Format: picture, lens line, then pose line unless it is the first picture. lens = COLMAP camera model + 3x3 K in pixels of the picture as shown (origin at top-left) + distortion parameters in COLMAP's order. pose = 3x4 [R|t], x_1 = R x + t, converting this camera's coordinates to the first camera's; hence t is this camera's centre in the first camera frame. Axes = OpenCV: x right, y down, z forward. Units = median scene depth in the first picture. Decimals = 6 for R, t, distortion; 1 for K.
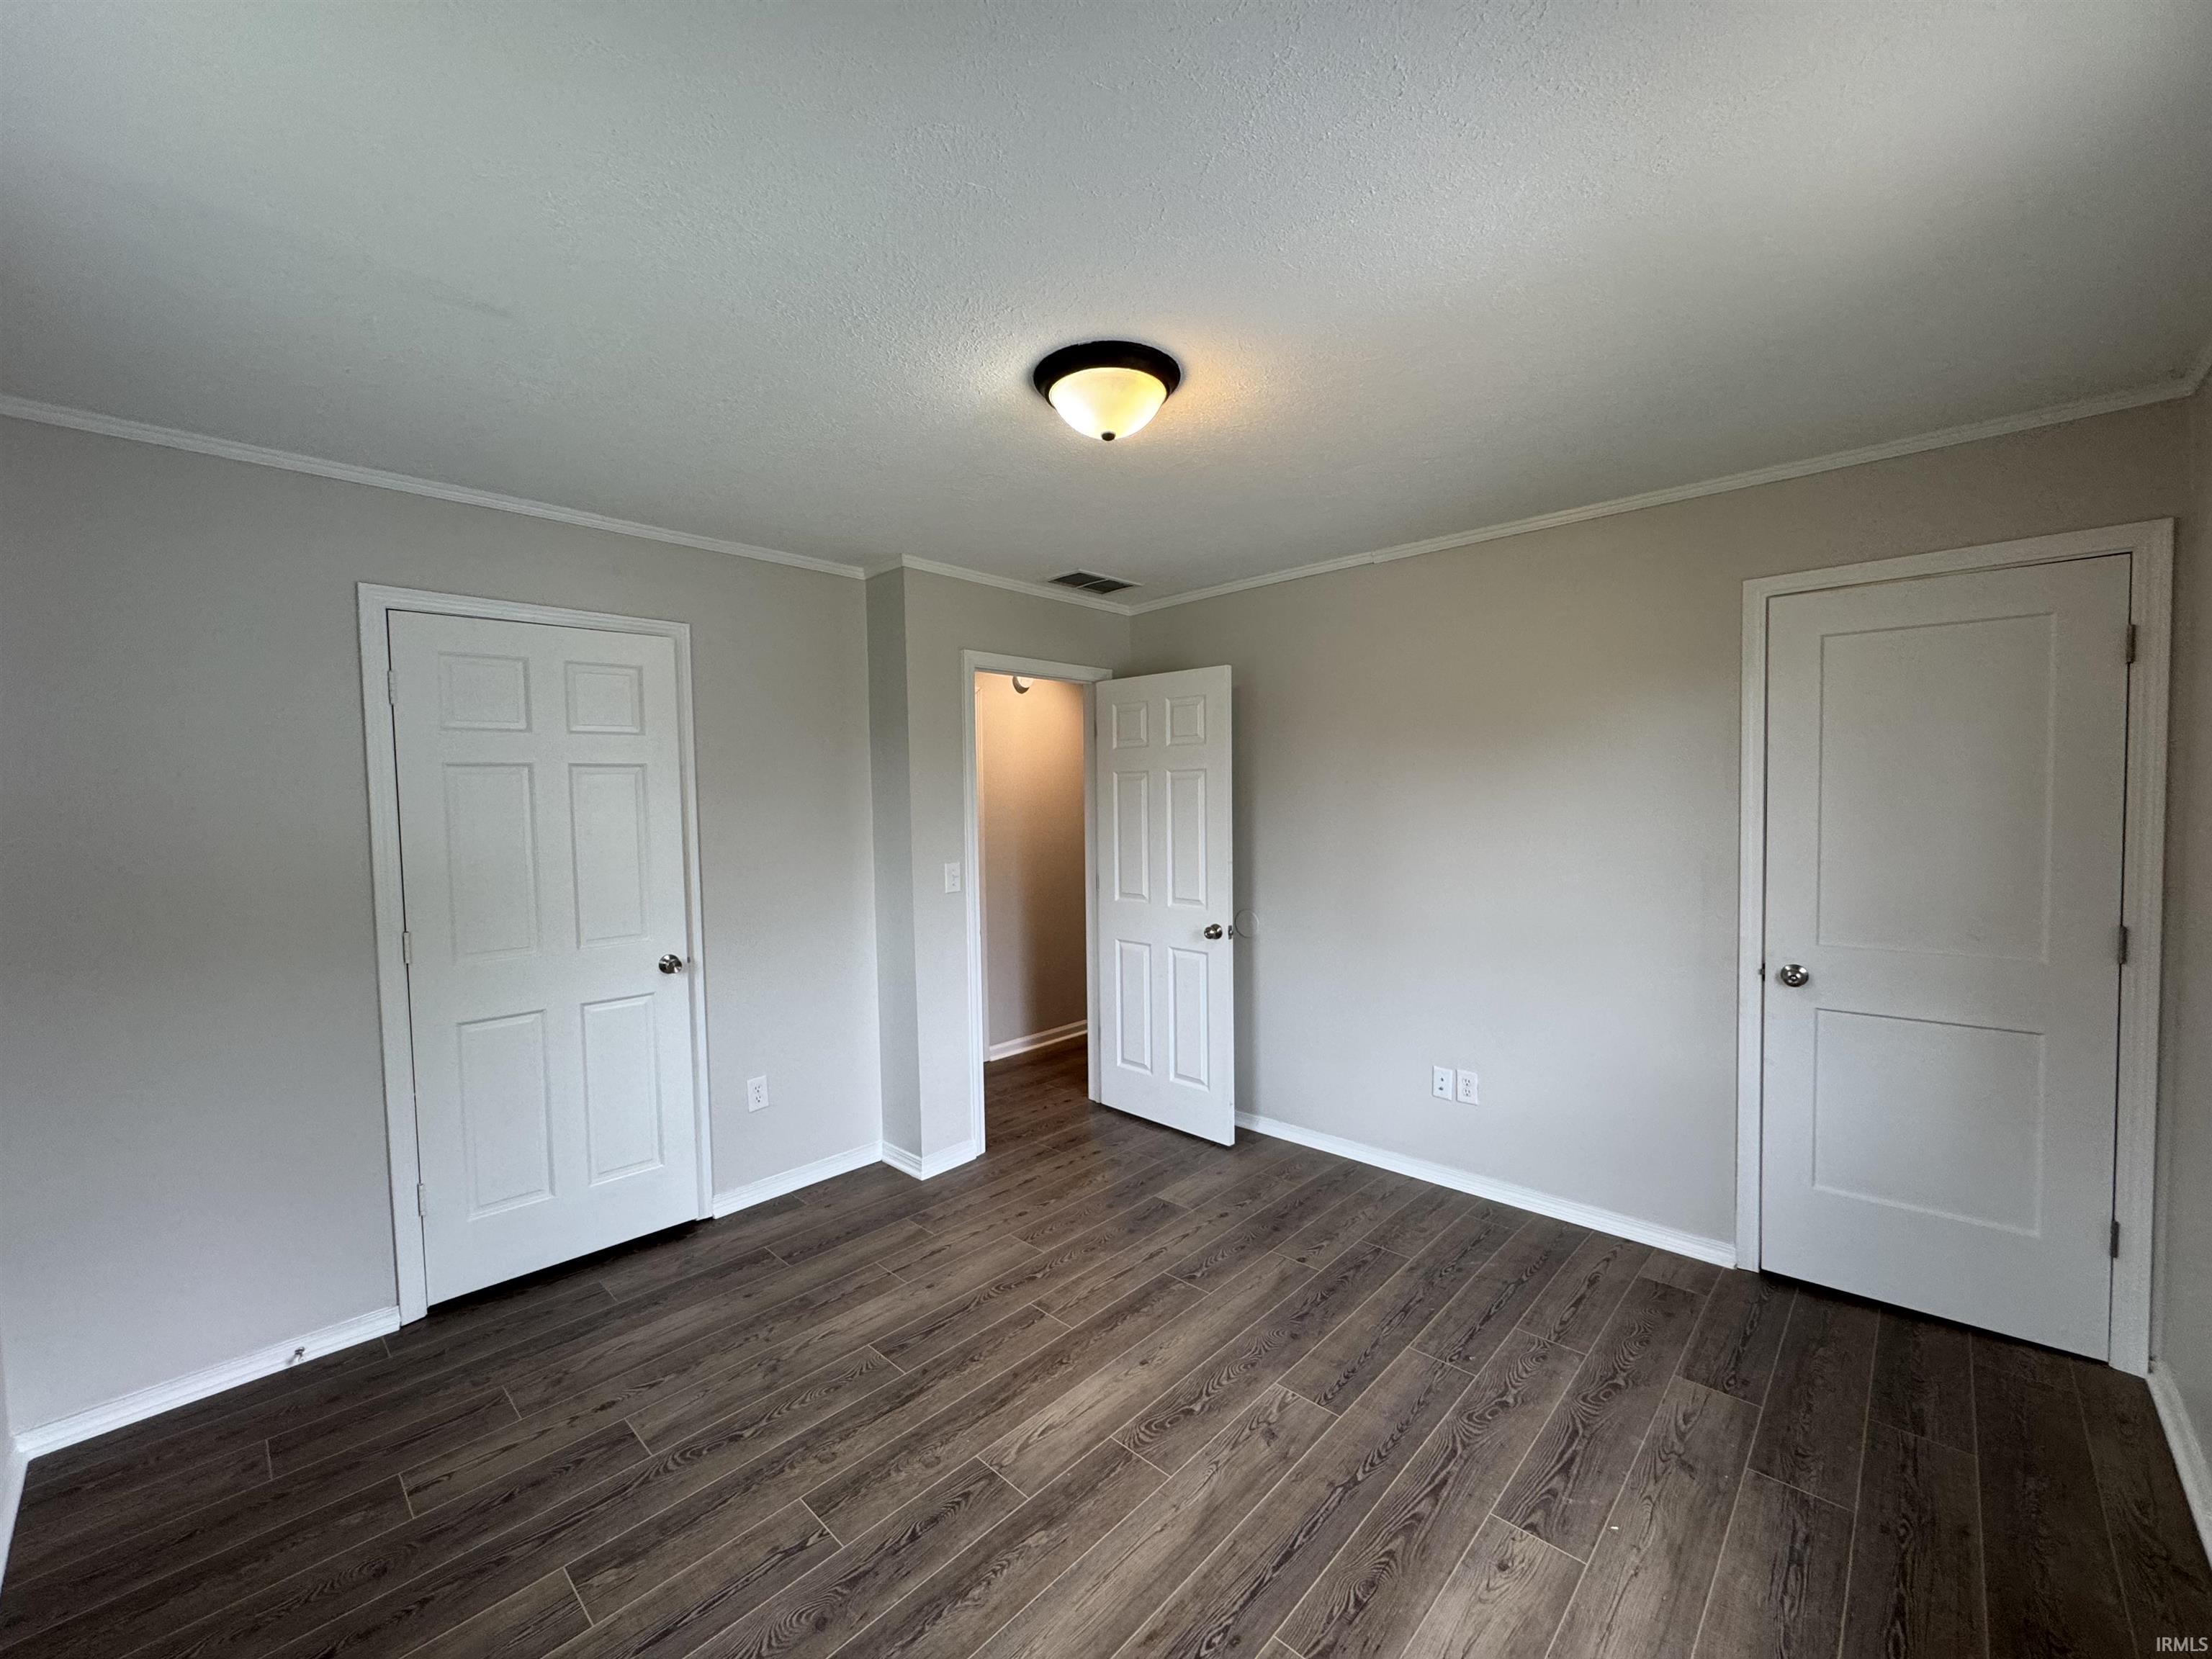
lens RADIAL K [[885.9, 0, 1112.3], [0, 885.9, 827.5], [0, 0, 1]] dist [-0.000290, 0.000152]
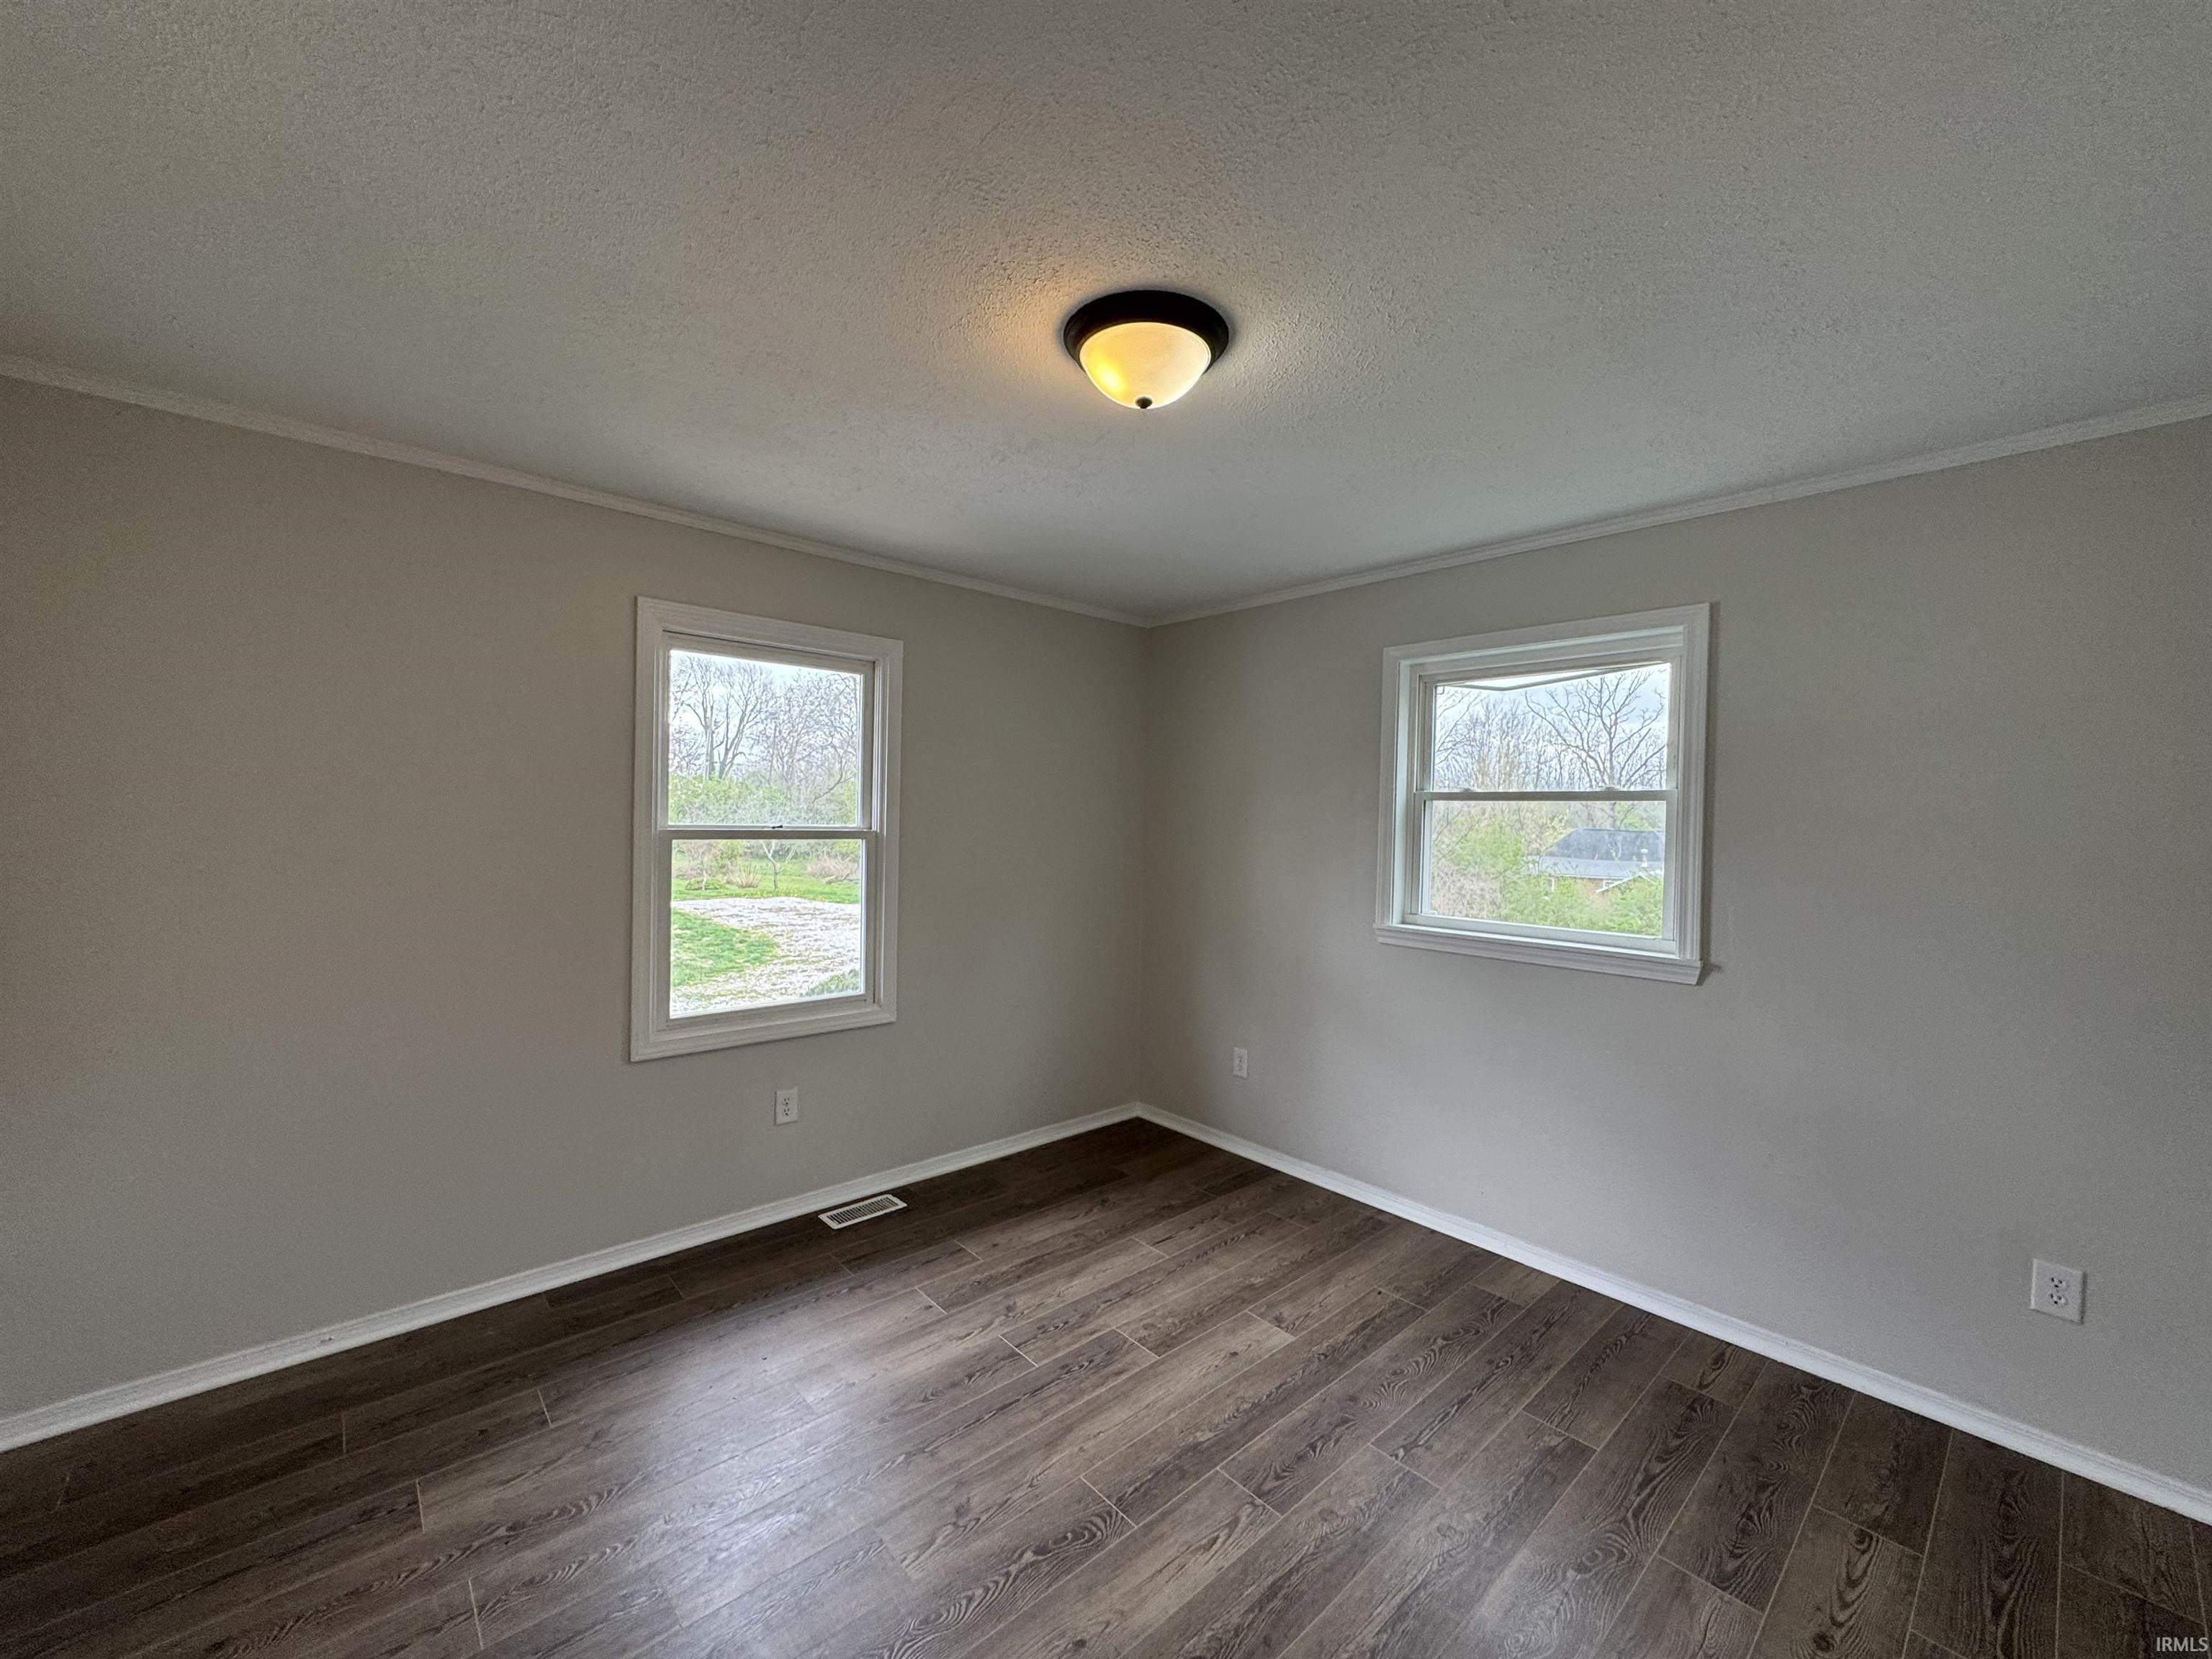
lens RADIAL K [[875.1, 0, 1102.5], [0, 875.1, 828.8], [0, 0, 1]] dist [-0.002866, -0.000105]
pose [[-0.995781, -0.005243, 0.091612, -0.042399], [0.000003, 0.998365, 0.057169, -0.059384], [-0.091762, 0.056928, -0.994152, 1.770505]]
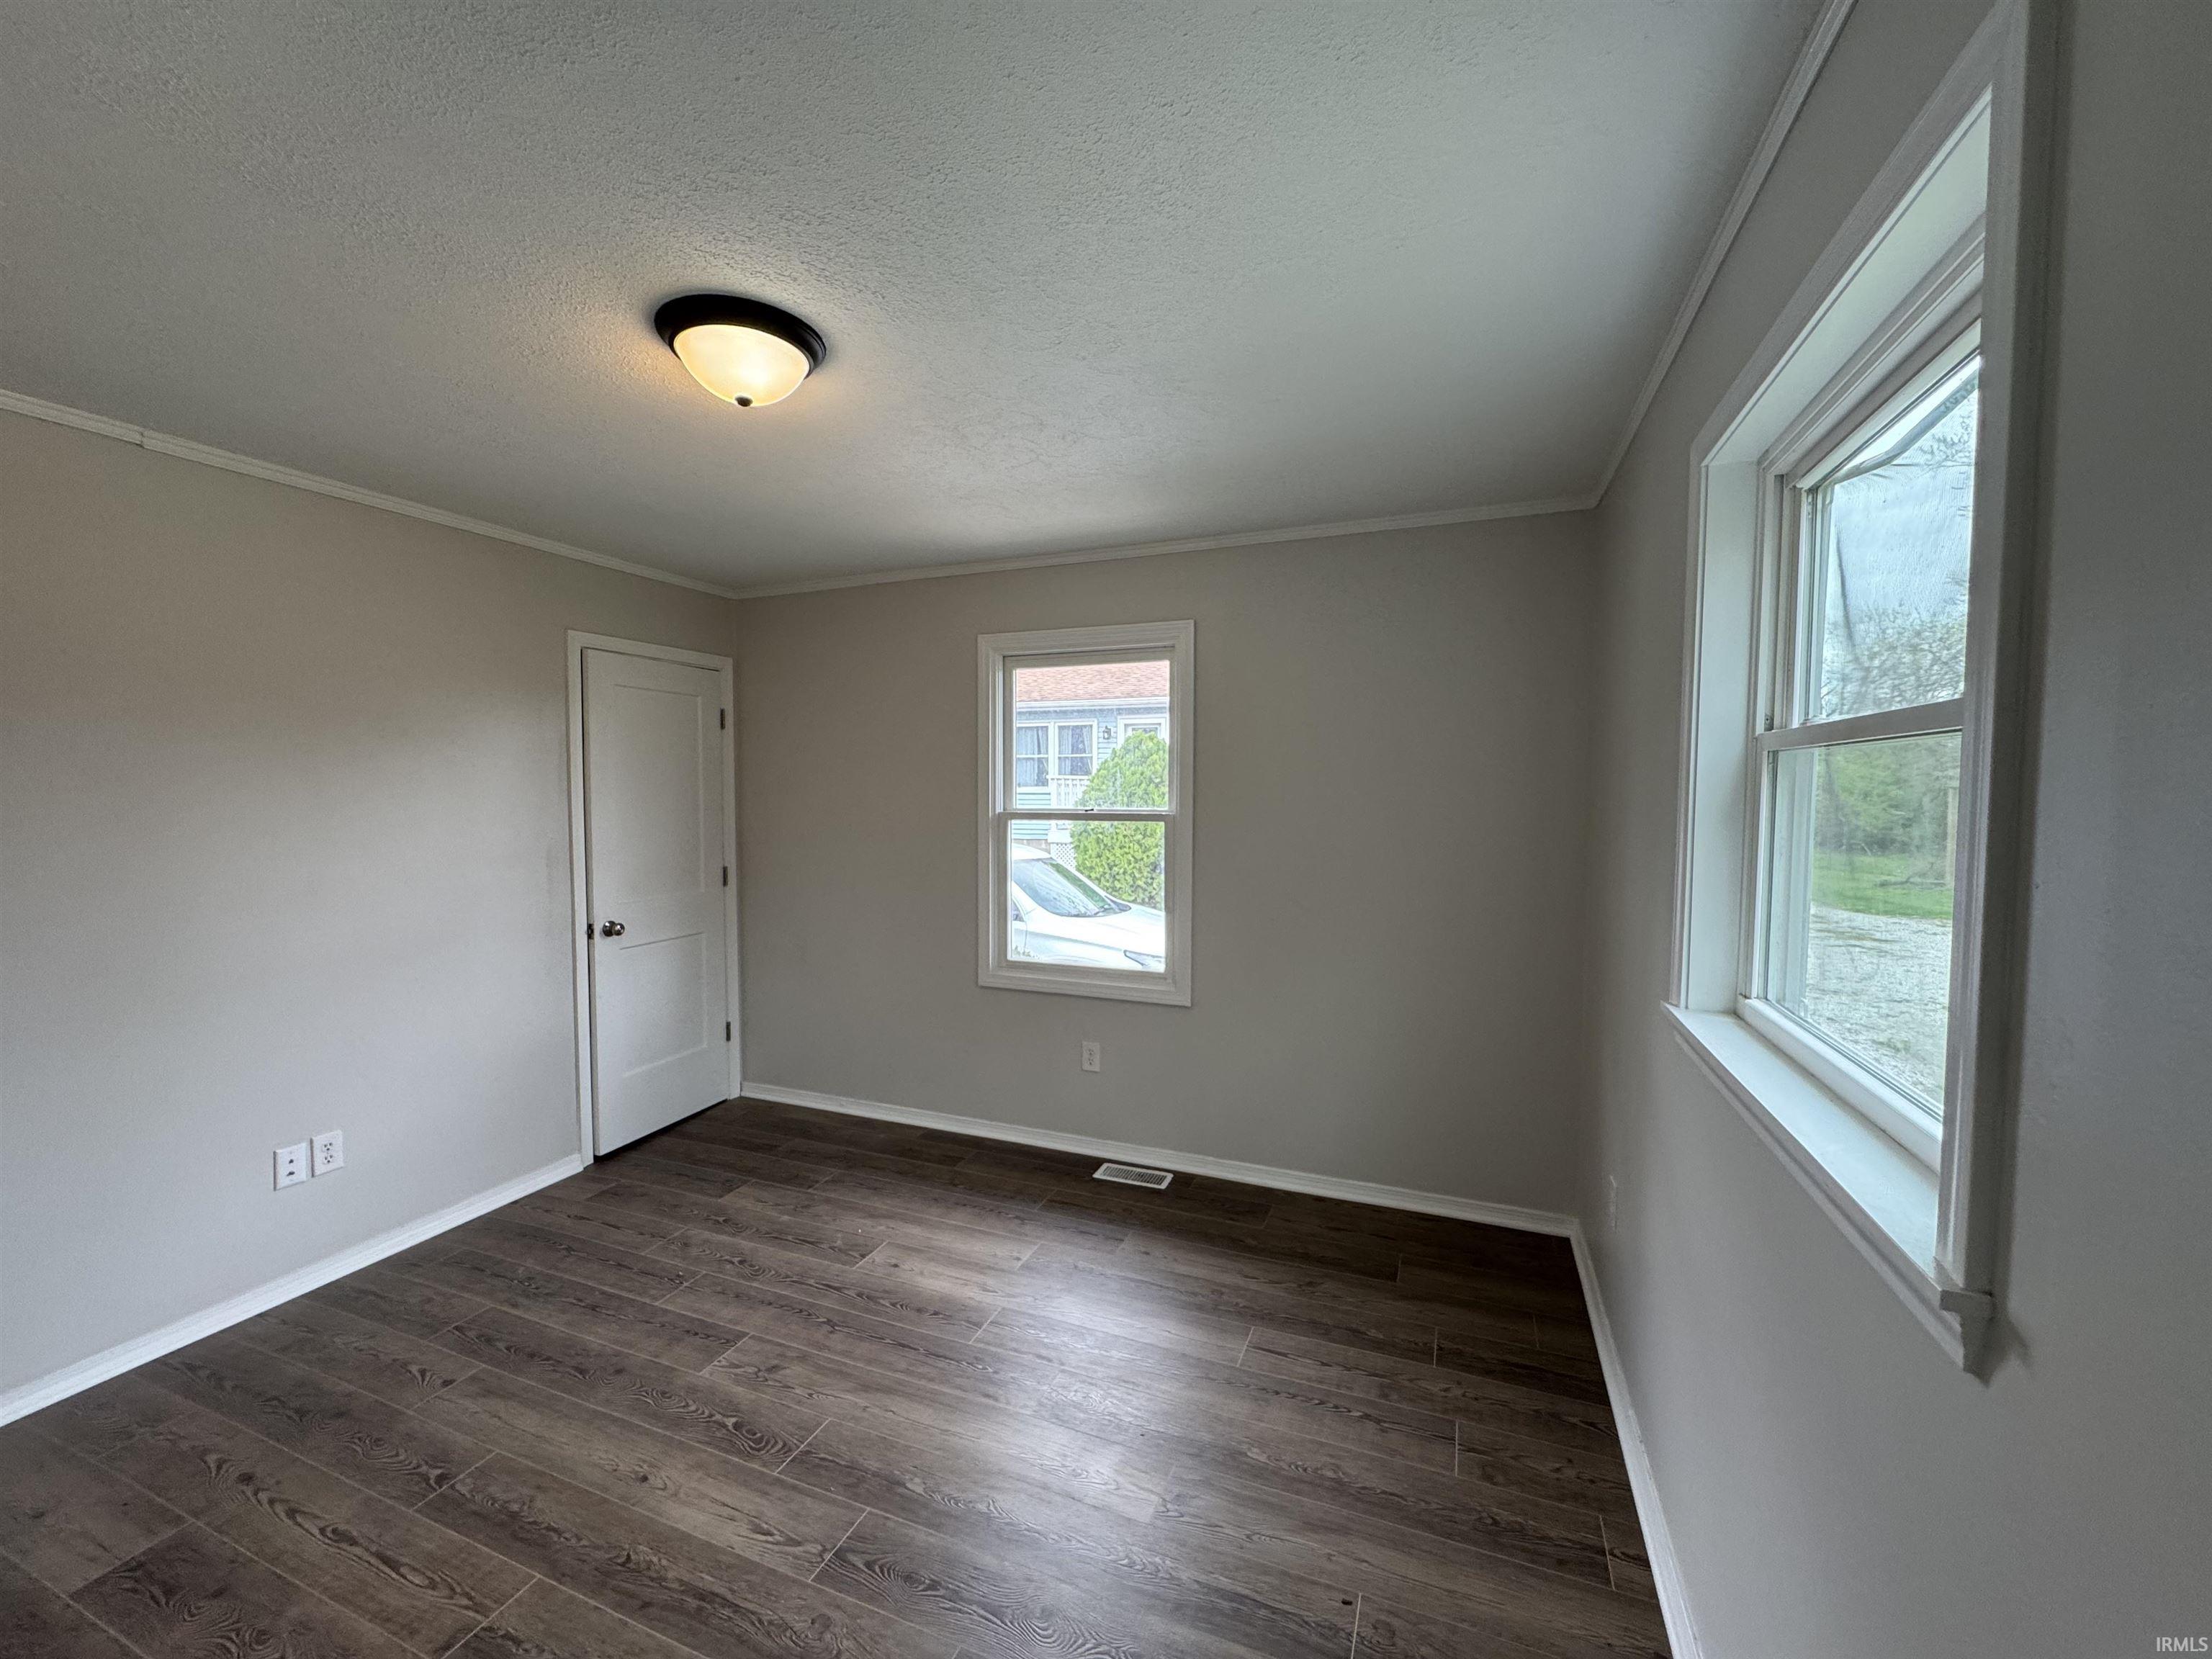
lens RADIAL K [[875.1, 0, 1102.5], [0, 875.1, 828.8], [0, 0, 1]] dist [-0.002866, -0.000105]
pose [[-0.358032, -0.025485, 0.933361, -0.933659], [0.044432, 0.998030, 0.044295, -0.015355], [-0.932651, 0.057330, -0.356195, 0.933483]]
